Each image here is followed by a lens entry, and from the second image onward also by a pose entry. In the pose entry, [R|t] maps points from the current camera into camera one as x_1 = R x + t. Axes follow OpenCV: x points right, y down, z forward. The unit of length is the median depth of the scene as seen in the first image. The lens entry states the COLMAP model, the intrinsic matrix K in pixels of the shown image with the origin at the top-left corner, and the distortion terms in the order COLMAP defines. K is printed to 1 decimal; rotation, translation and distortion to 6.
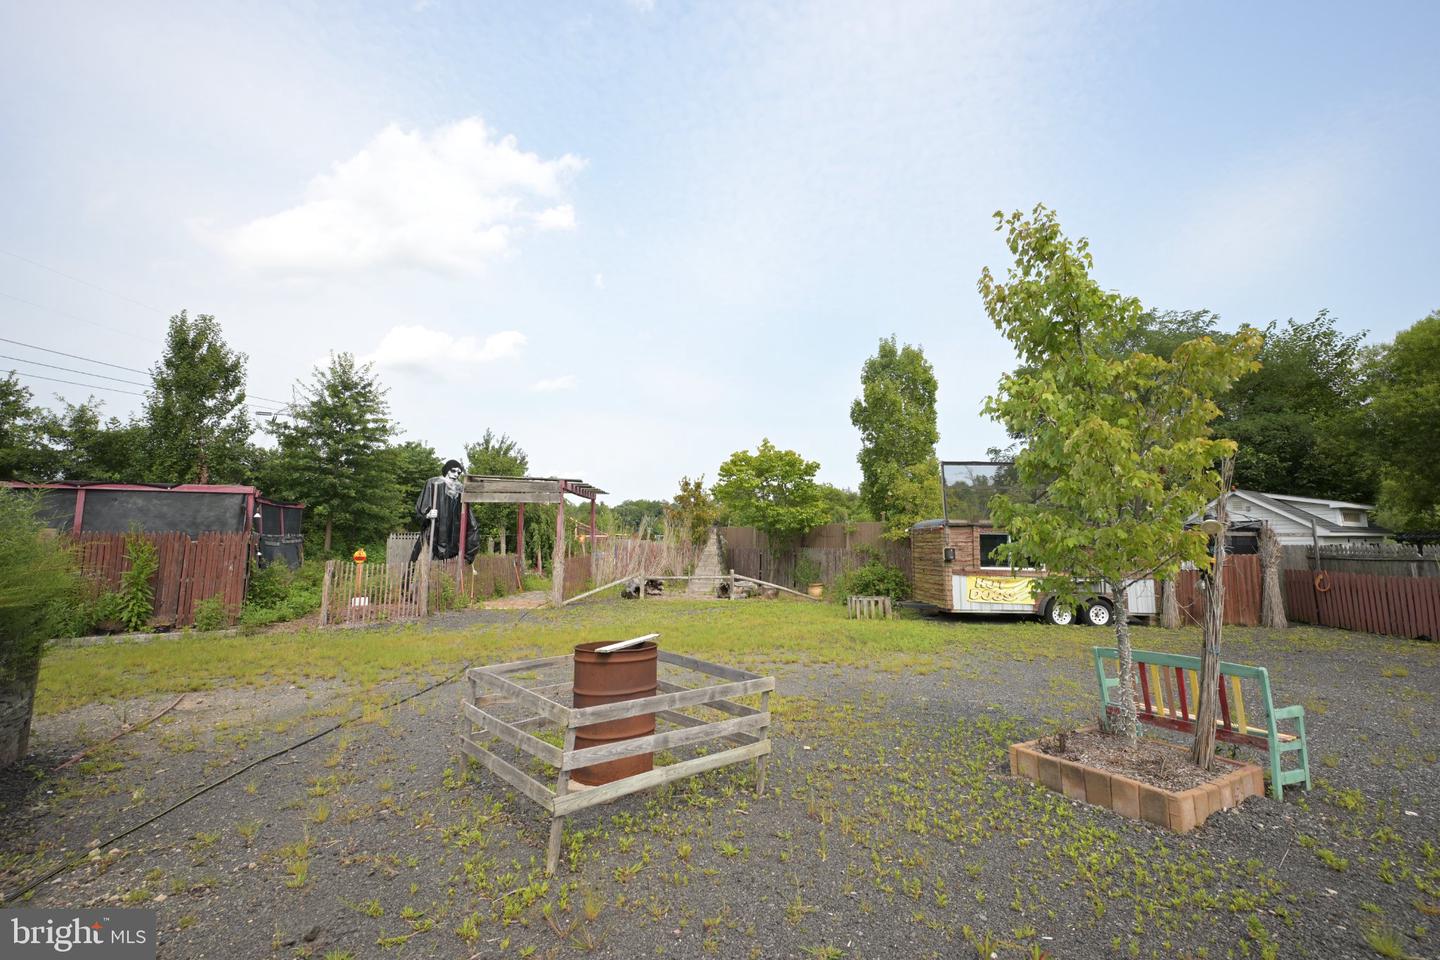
lens RADIAL K [[566.4, 0, 725.3], [0, 566.4, 478.4], [0, 0, 1]] dist [0.002028, -0.000526]
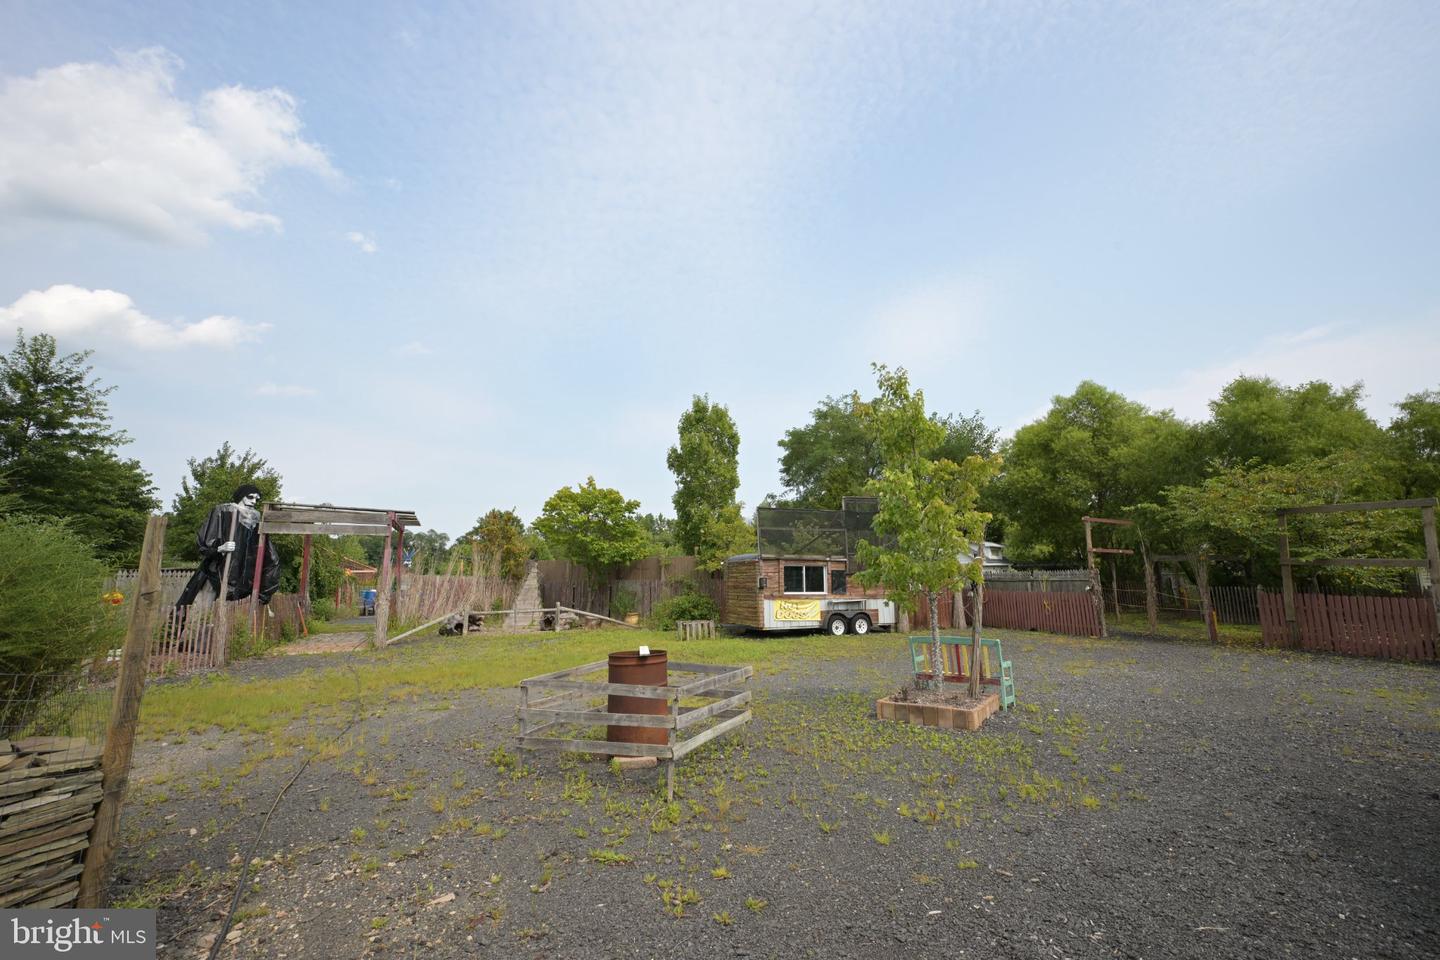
lens RADIAL K [[566.4, 0, 720.1], [0, 566.4, 485.4], [0, 0, 1]] dist [0.002028, -0.000526]
pose [[0.916371, 0.049677, 0.397235, -0.138340], [-0.031698, 0.998159, -0.051704, -0.007574], [-0.399072, 0.034788, 0.916259, -0.072142]]
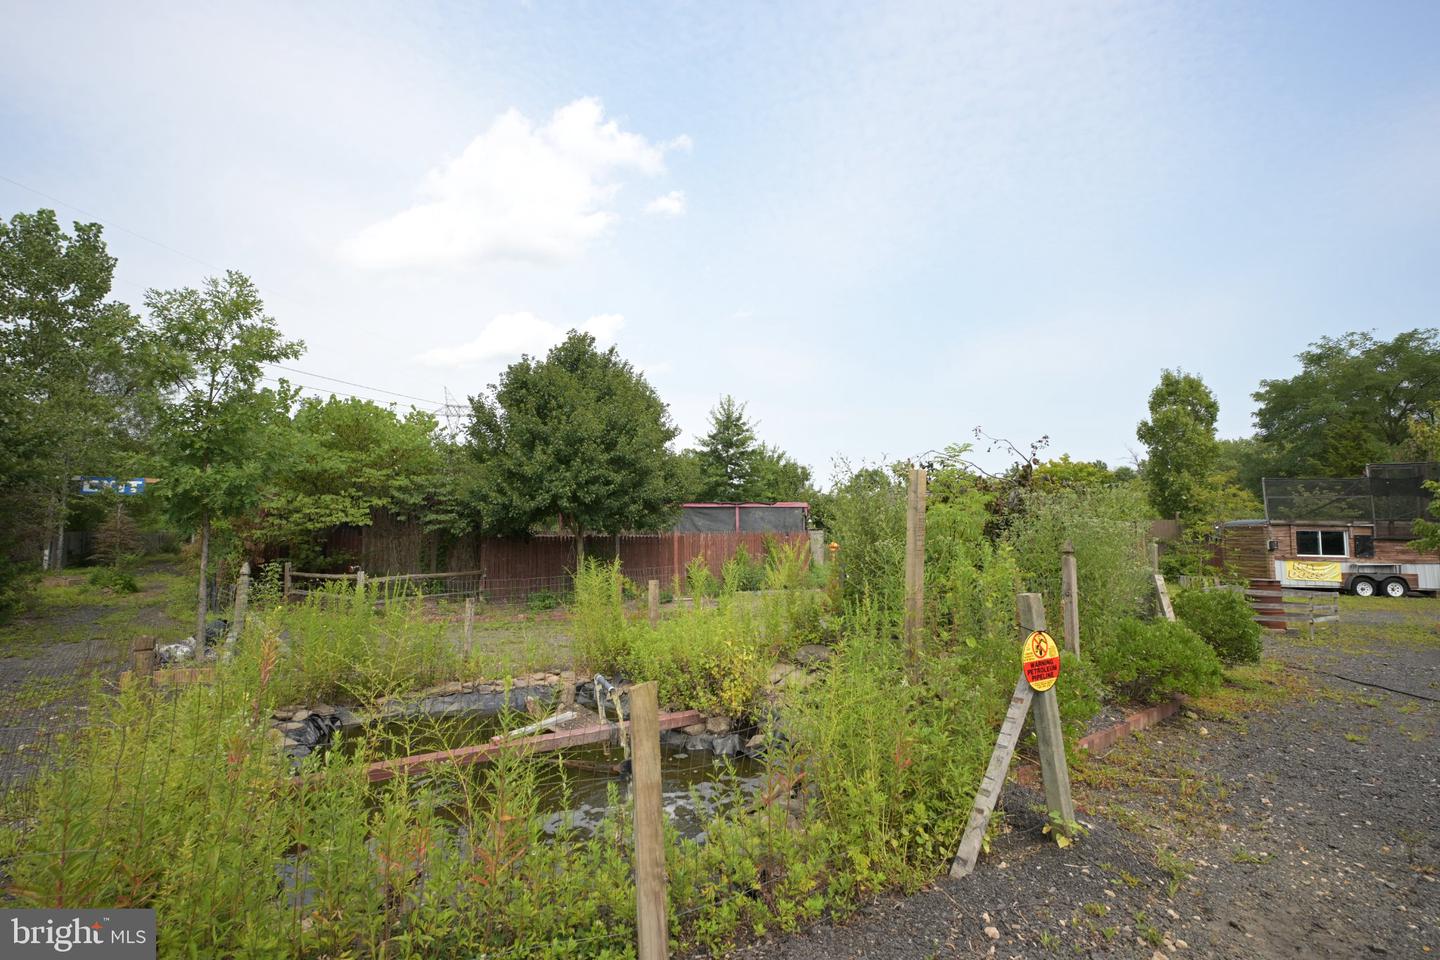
lens RADIAL K [[621.5, 0, 721.8], [0, 621.5, 478.3], [0, 0, 1]] dist [0.001087, 0.000438]
pose [[0.990737, -0.013422, -0.135130, -0.545505], [0.016853, 0.999563, 0.024274, -0.067502], [0.134745, -0.026326, 0.990531, -0.514529]]
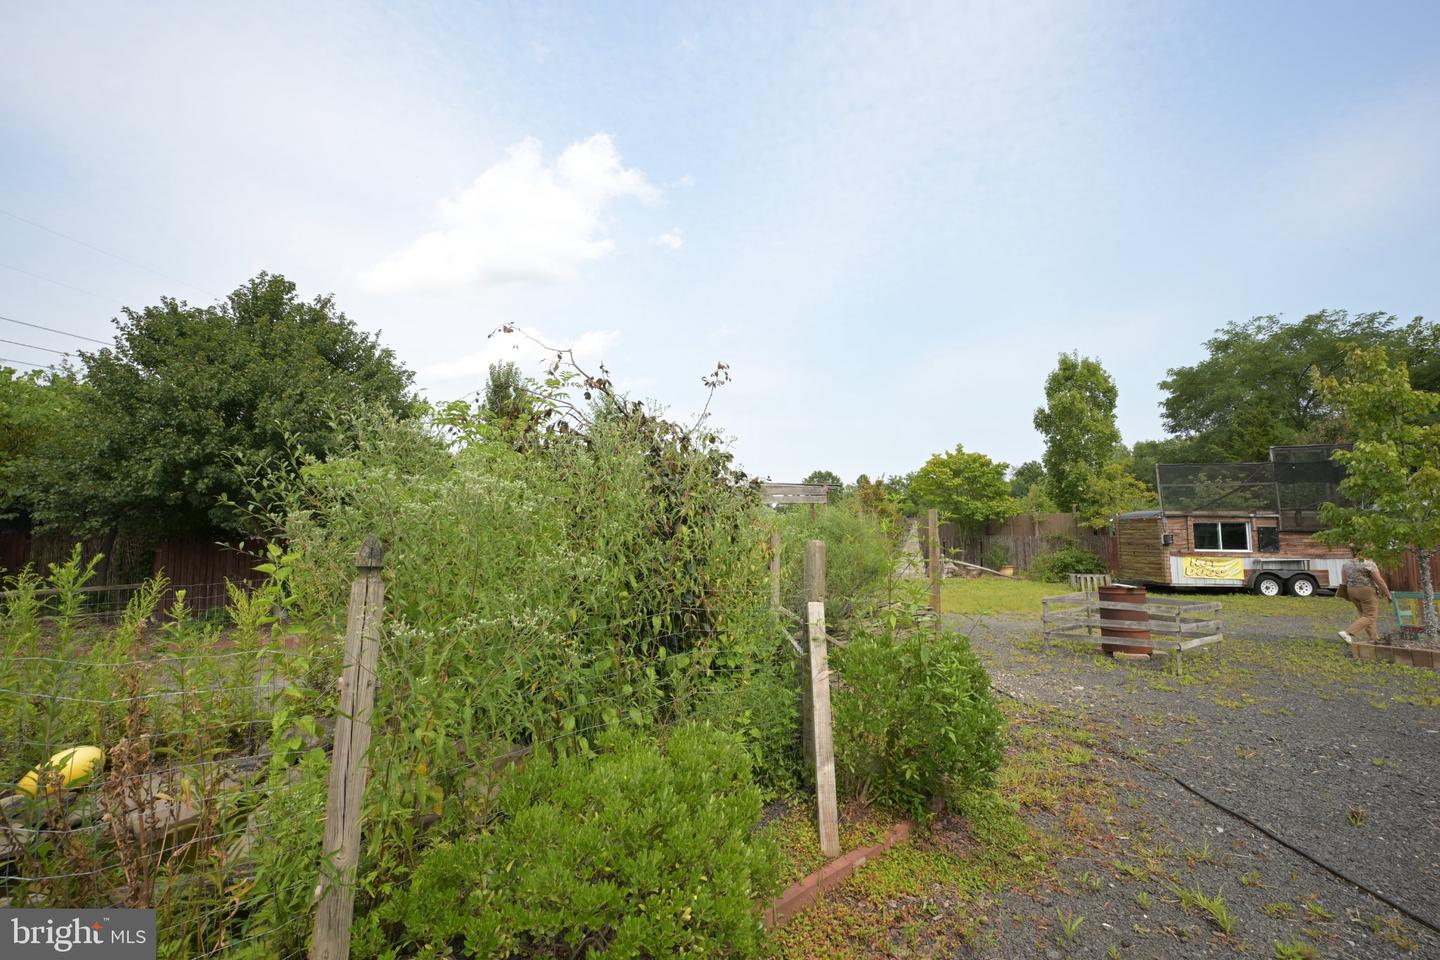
lens RADIAL K [[566.4, 0, 713.4], [0, 566.4, 481.4], [0, 0, 1]] dist [0.002028, -0.000526]
pose [[0.992482, -0.022063, -0.120389, -0.324048], [0.024886, 0.999448, 0.021988, -0.033356], [0.119838, -0.024818, 0.992483, -0.257733]]
